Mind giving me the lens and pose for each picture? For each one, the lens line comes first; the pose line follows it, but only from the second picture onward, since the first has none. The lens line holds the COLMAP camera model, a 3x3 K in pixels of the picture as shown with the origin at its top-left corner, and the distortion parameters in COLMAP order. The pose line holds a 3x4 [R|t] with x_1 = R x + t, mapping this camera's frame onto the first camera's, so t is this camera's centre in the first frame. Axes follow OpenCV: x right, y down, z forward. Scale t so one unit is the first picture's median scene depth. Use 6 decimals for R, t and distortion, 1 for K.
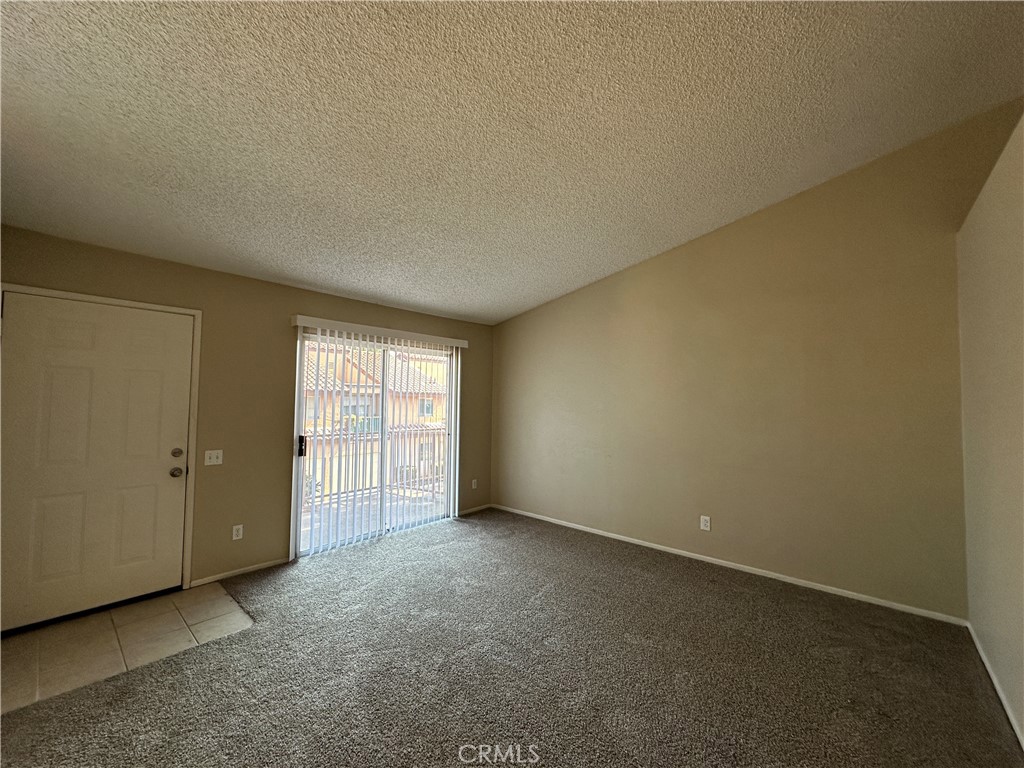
lens RADIAL K [[408.8, 0, 512.0], [0, 408.8, 384.0], [0, 0, 1]] dist [-0.000586, 0.000090]
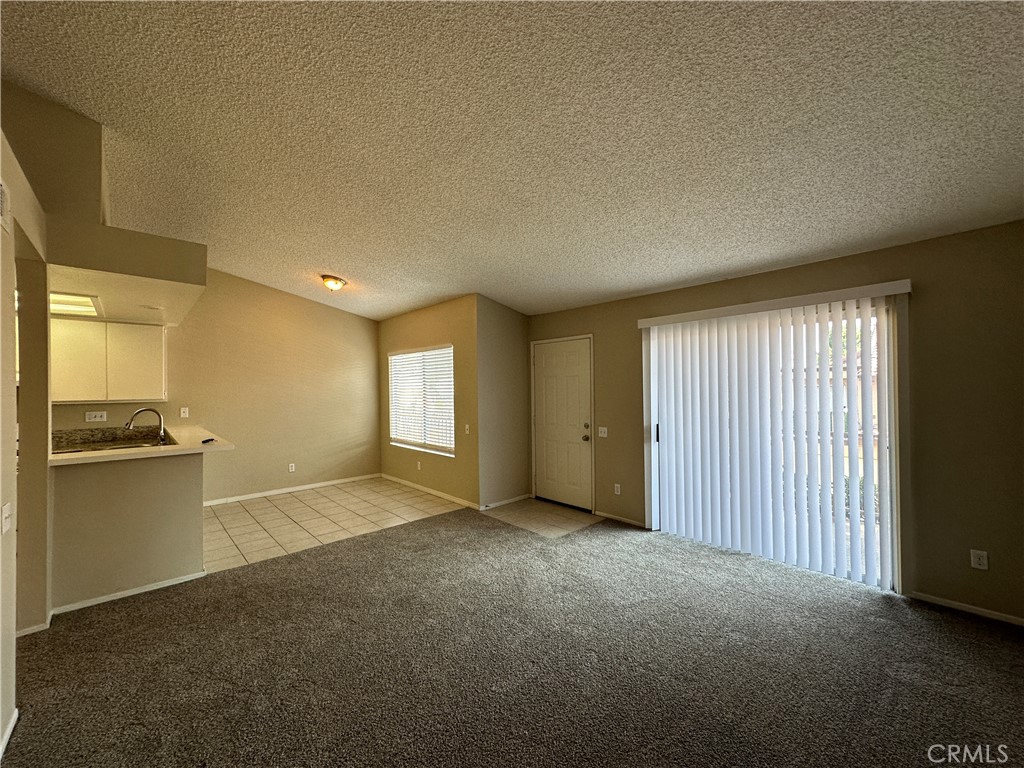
lens RADIAL K [[408.8, 0, 512.0], [0, 408.8, 384.0], [0, 0, 1]] dist [-0.000586, 0.000090]
pose [[-0.099282, -0.024761, -0.994751, 0.772640], [0.049957, 0.998306, -0.029835, 0.037221], [0.993804, -0.052657, -0.097877, 0.849953]]
